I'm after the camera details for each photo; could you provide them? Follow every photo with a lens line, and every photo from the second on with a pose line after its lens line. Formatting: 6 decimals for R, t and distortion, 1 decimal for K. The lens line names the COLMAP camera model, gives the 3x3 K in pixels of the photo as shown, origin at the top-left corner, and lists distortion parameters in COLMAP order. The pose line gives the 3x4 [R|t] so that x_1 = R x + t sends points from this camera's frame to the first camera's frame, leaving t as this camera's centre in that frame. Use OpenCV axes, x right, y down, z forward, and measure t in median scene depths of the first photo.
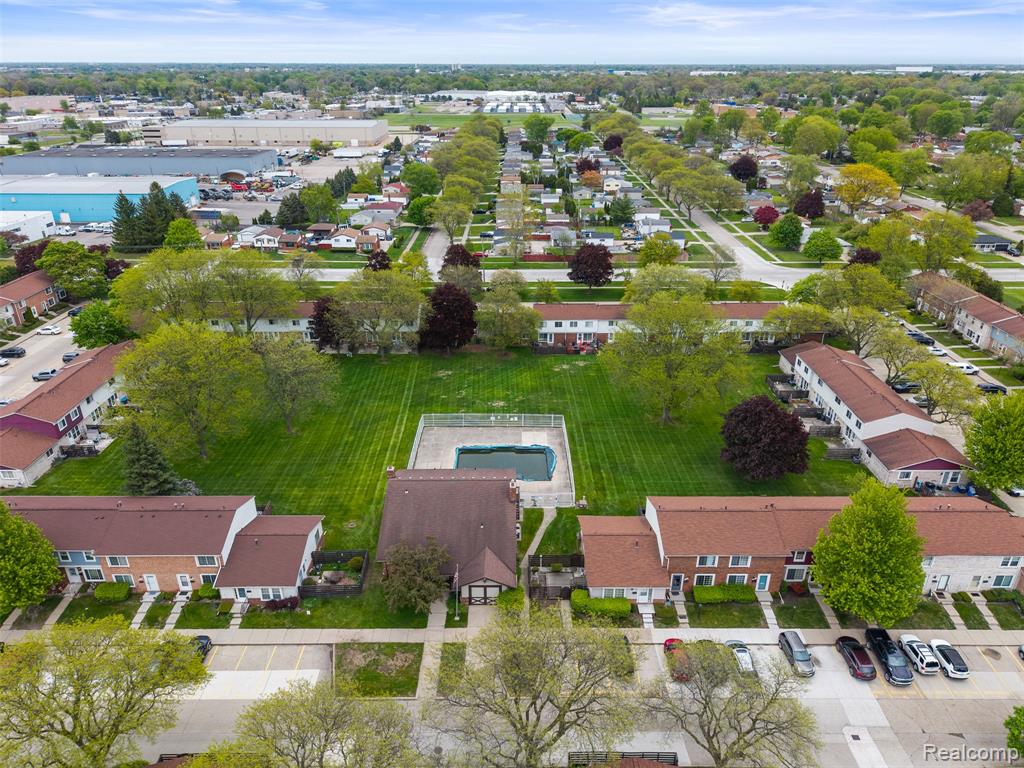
lens RADIAL K [[684.1, 0, 512.0], [0, 684.1, 384.0], [0, 0, 1]] dist [0.030741, -0.036370]
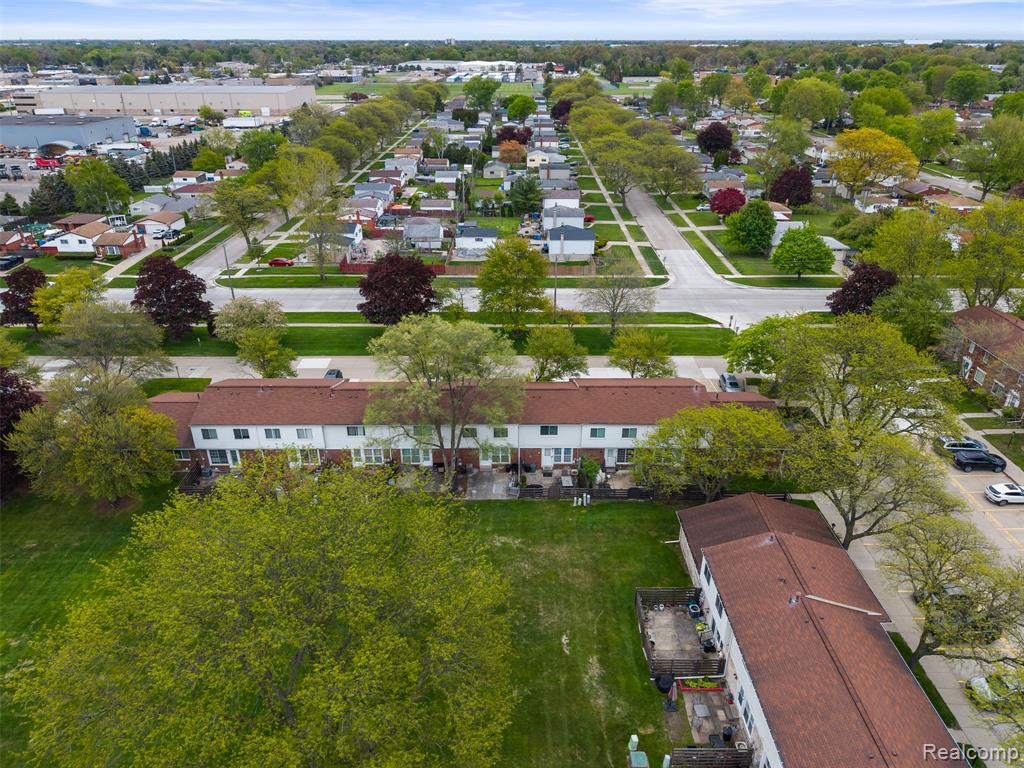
lens RADIAL K [[684.1, 0, 512.0], [0, 684.1, 384.0], [0, 0, 1]] dist [0.030741, -0.036370]
pose [[0.999996, -0.000574, -0.002894, 0.140486], [0.000651, 0.999647, 0.026578, -0.072759], [0.002878, -0.026580, 0.999643, 0.274282]]
